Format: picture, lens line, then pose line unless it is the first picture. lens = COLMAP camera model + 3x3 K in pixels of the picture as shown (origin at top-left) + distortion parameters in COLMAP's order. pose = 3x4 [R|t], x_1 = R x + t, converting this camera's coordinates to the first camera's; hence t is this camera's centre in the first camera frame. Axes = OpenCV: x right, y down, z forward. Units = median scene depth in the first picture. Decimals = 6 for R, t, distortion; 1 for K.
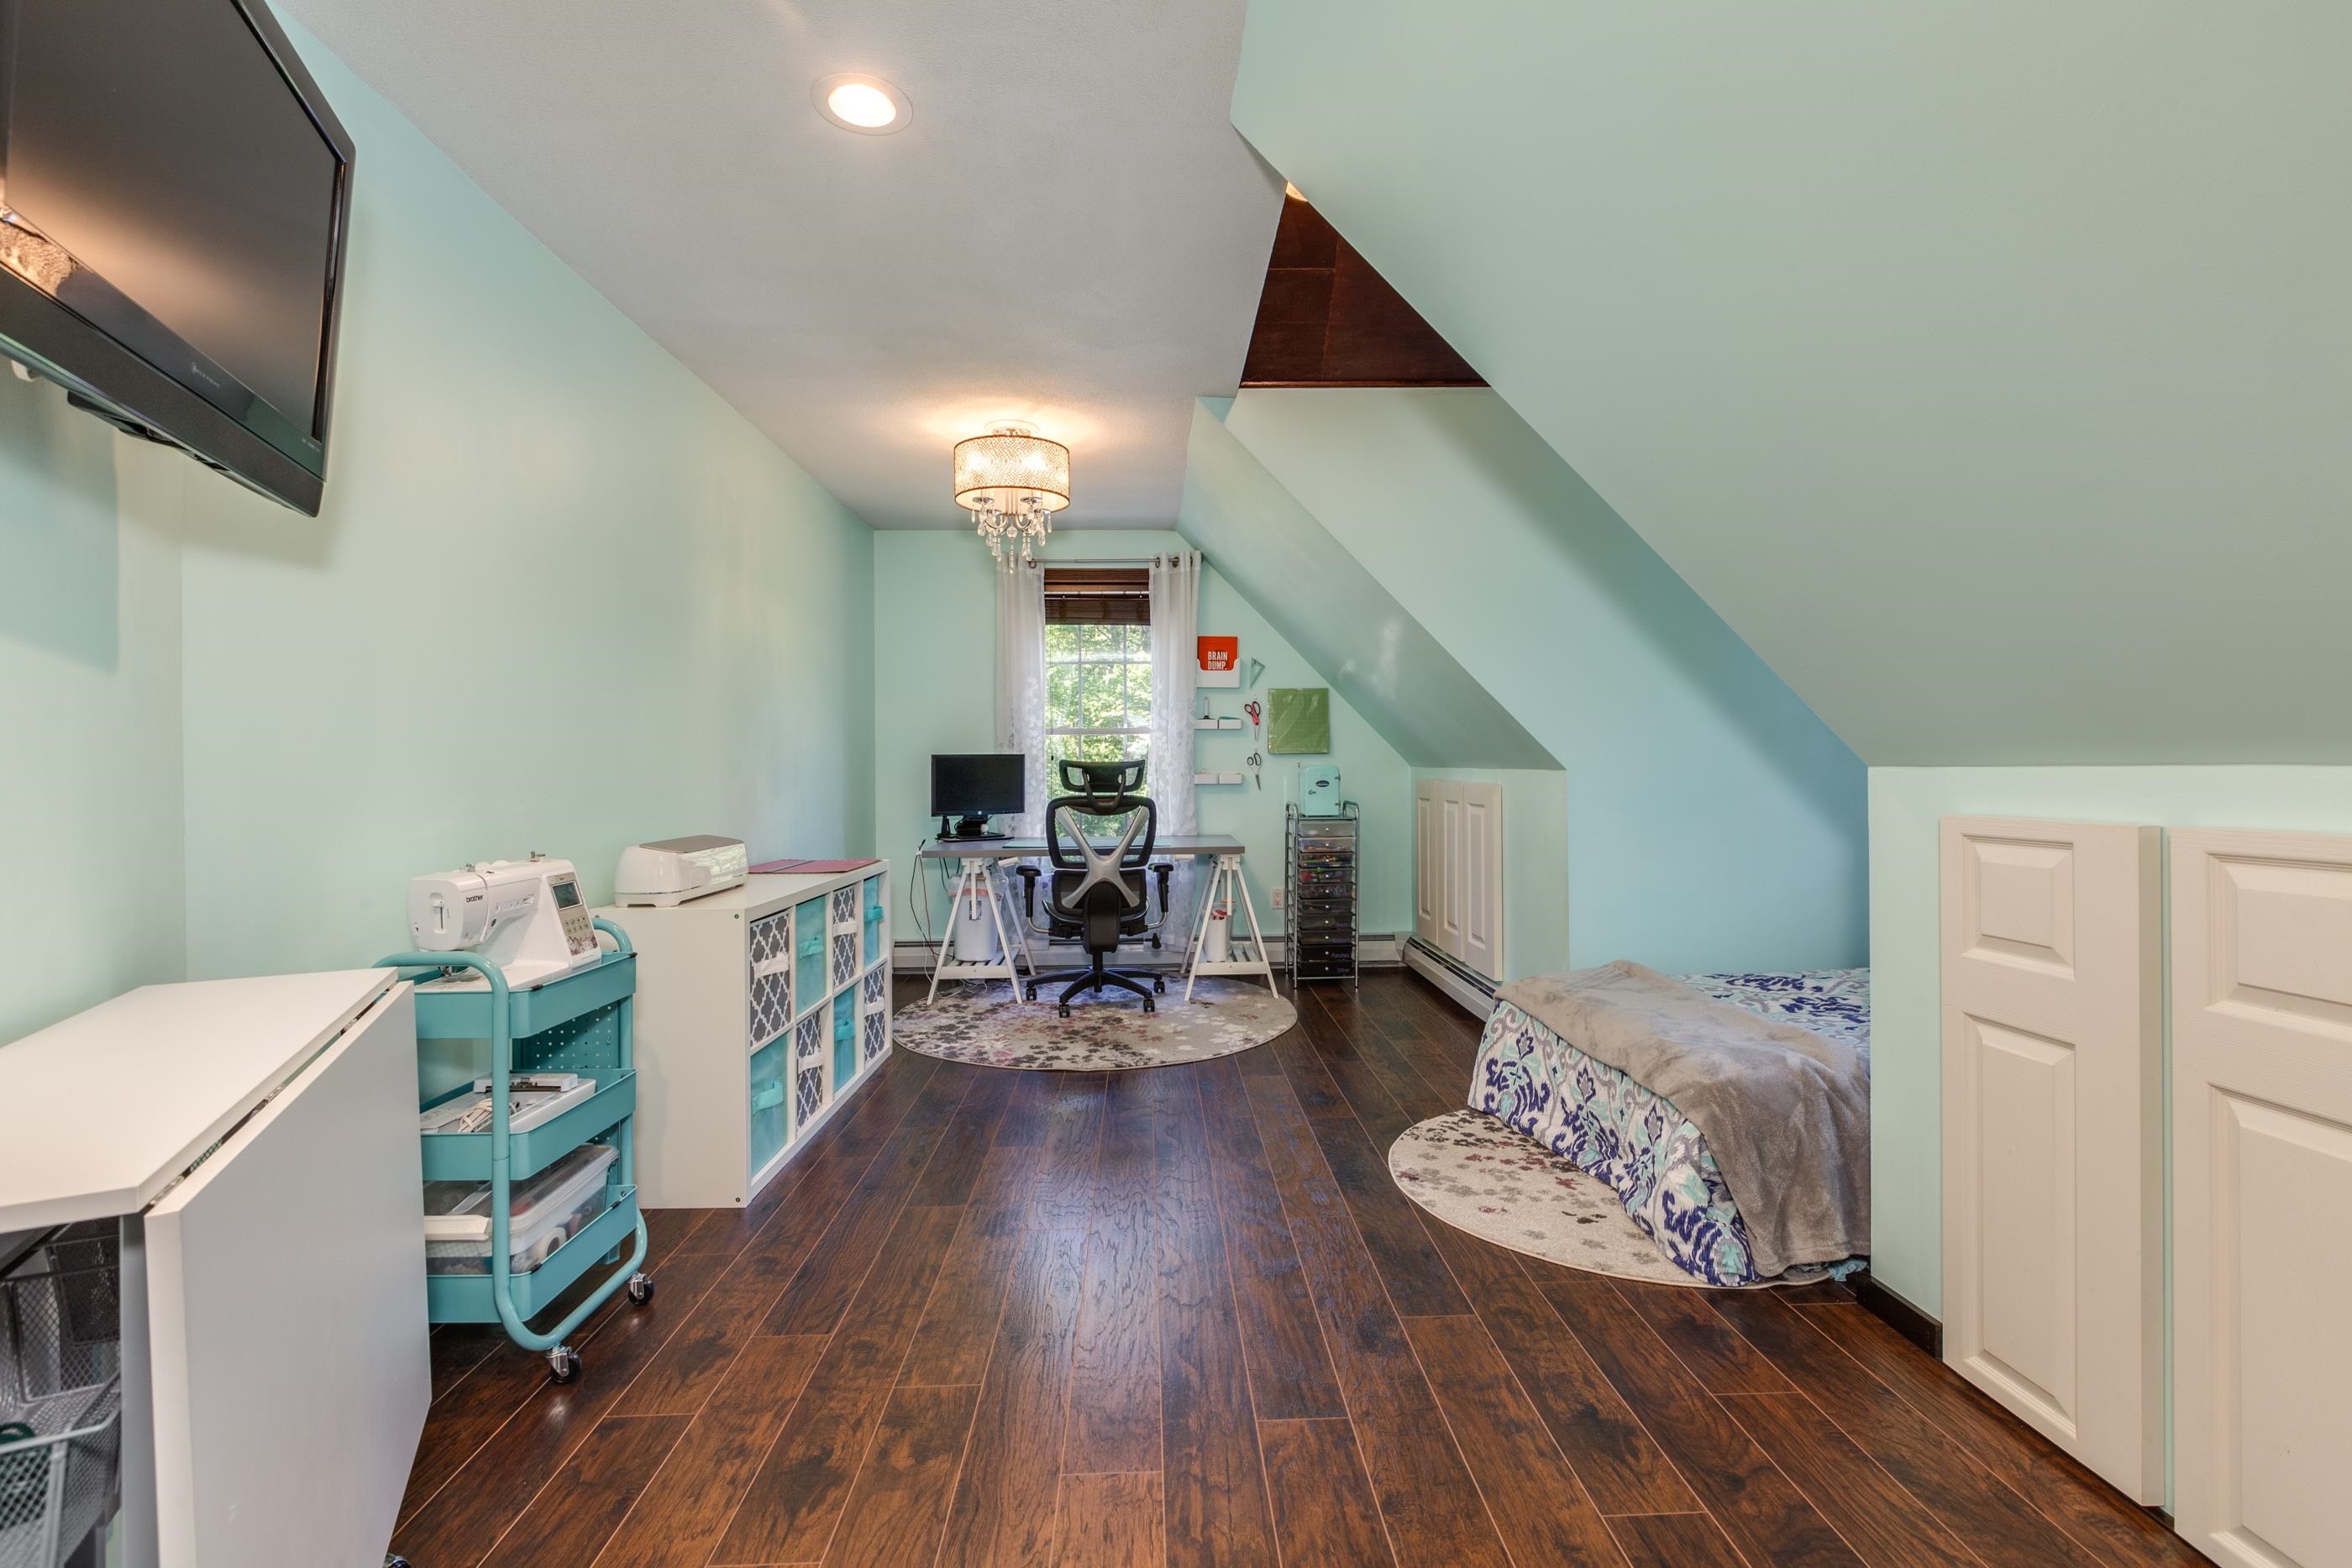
lens RADIAL K [[1057.4, 0, 1179.2], [0, 1057.4, 774.5], [0, 0, 1]] dist [0.005713, -0.000573]
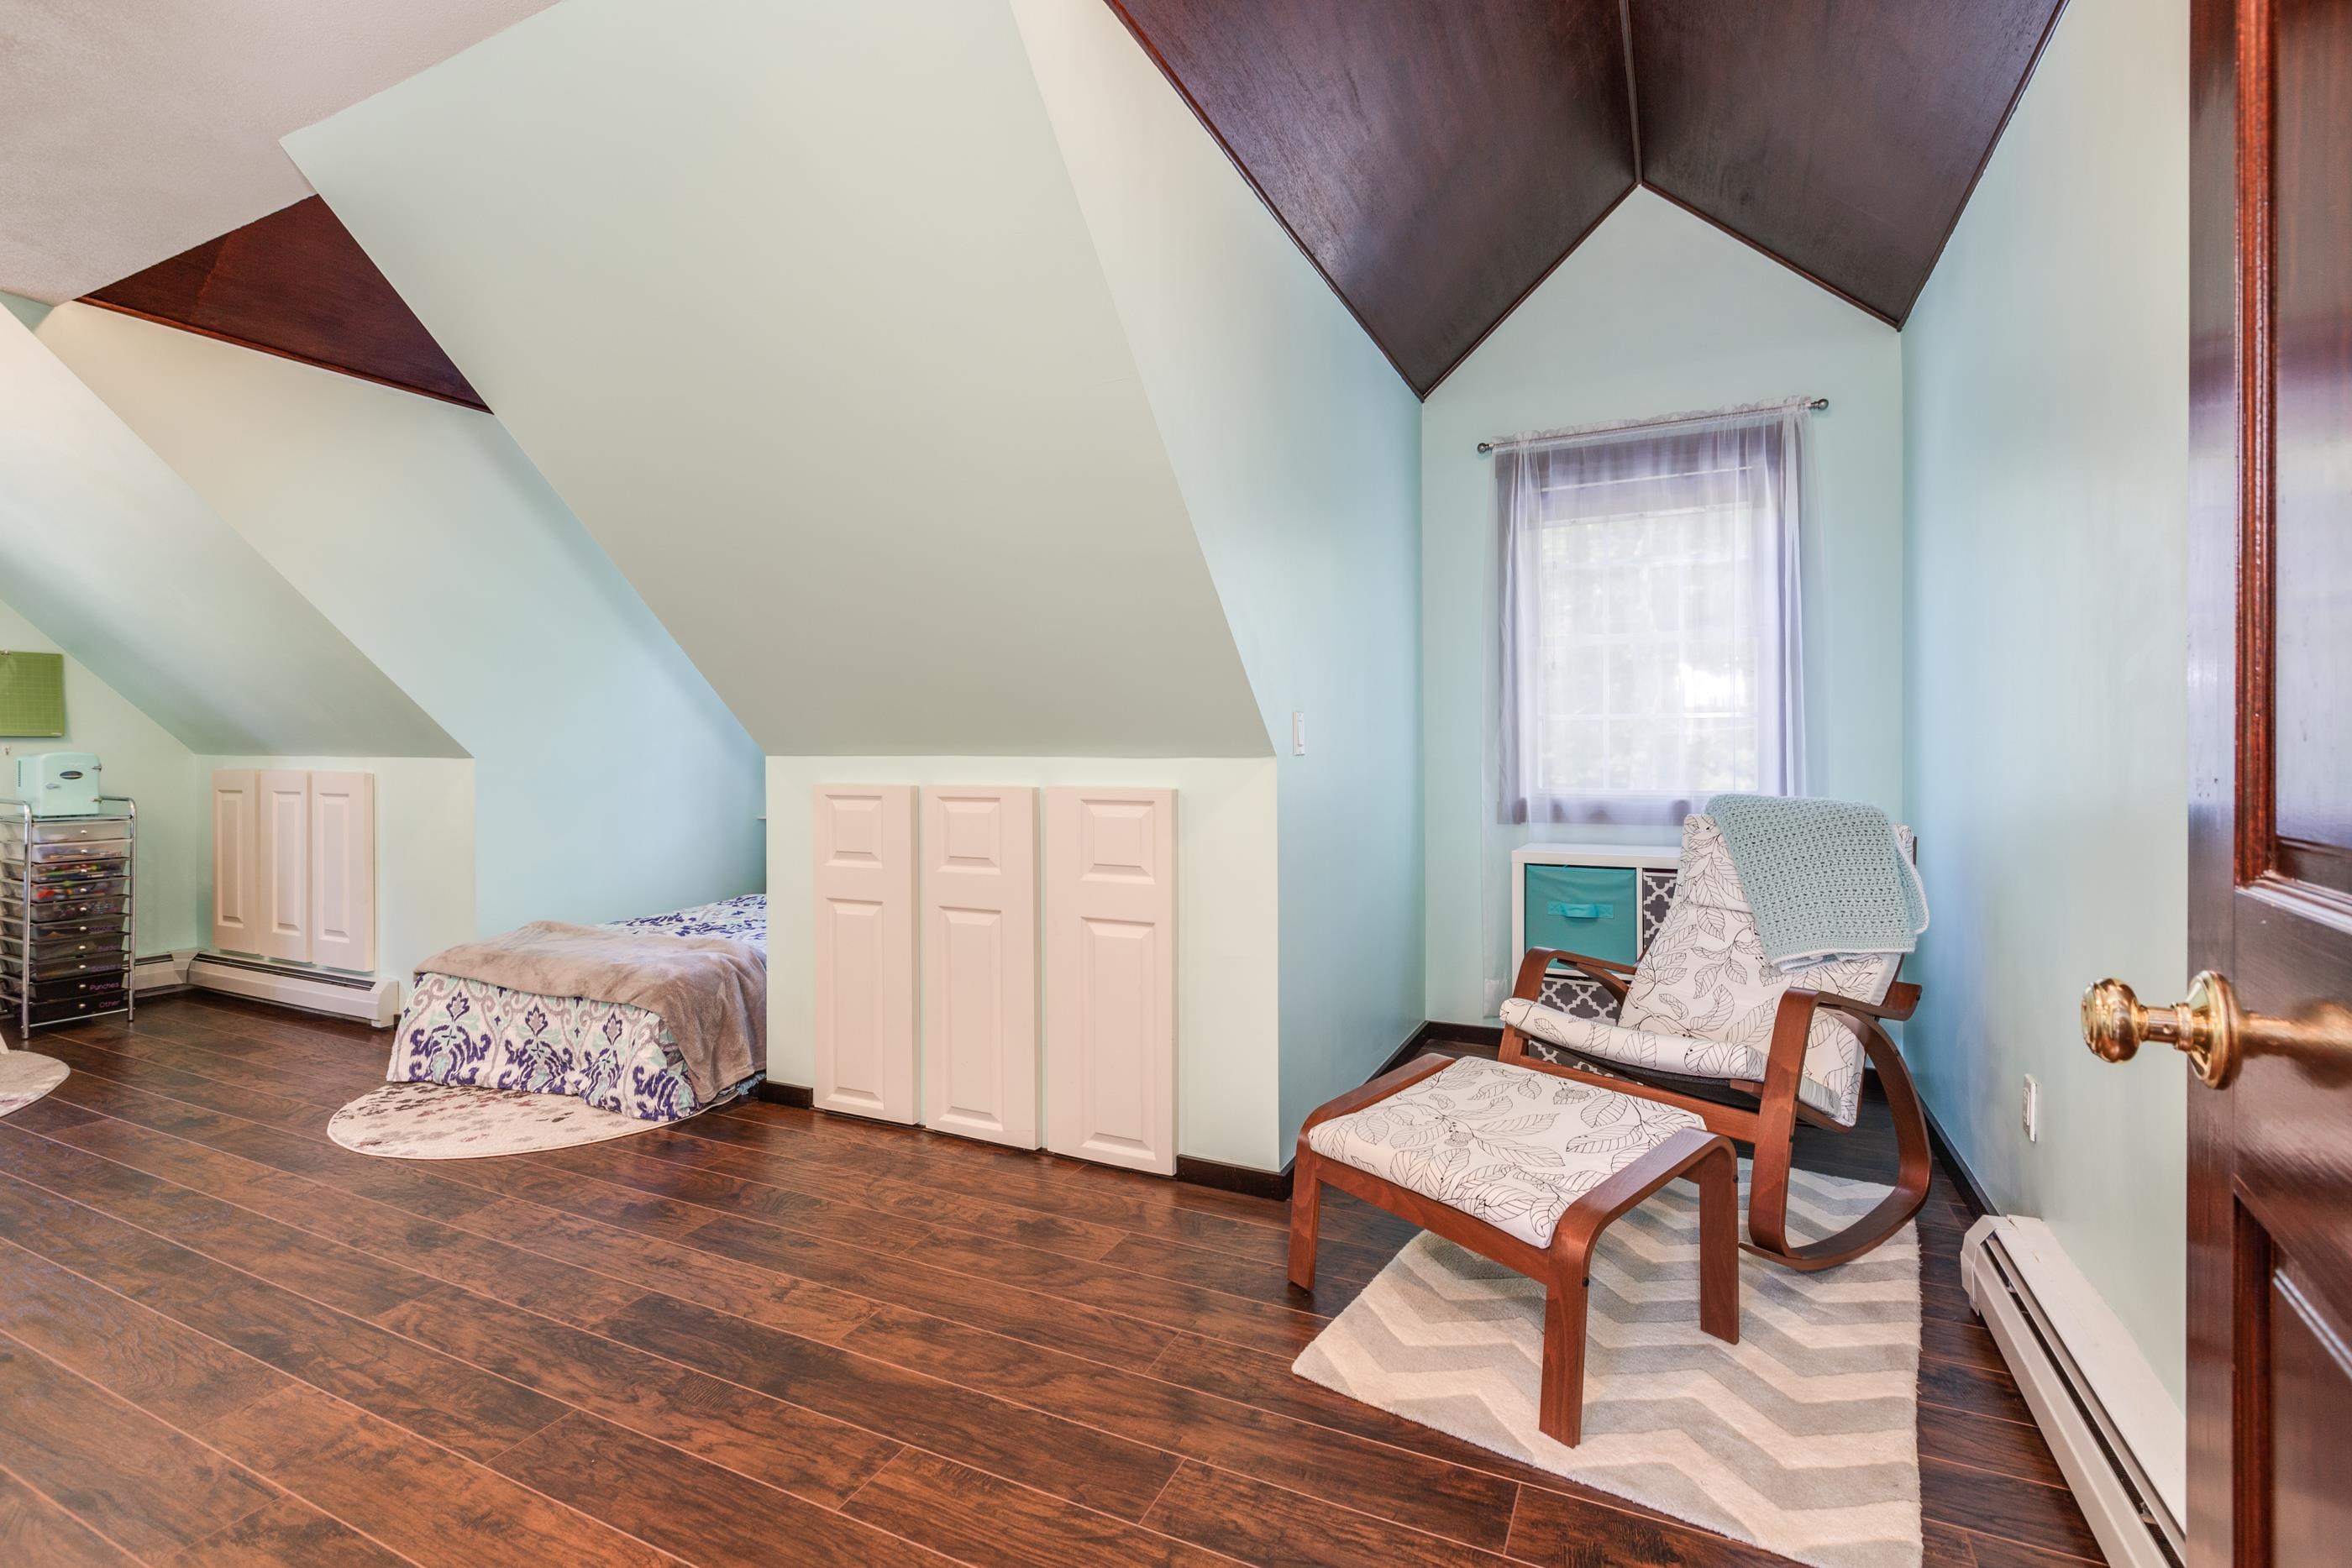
lens RADIAL K [[1057.4, 0, 1180.4], [0, 1057.4, 765.4], [0, 0, 1]] dist [0.005713, -0.000573]
pose [[0.469347, -0.007088, 0.882985, -0.354528], [0.004176, 0.999974, 0.005807, 0.000332], [-0.883004, 0.000962, 0.469365, -0.221534]]
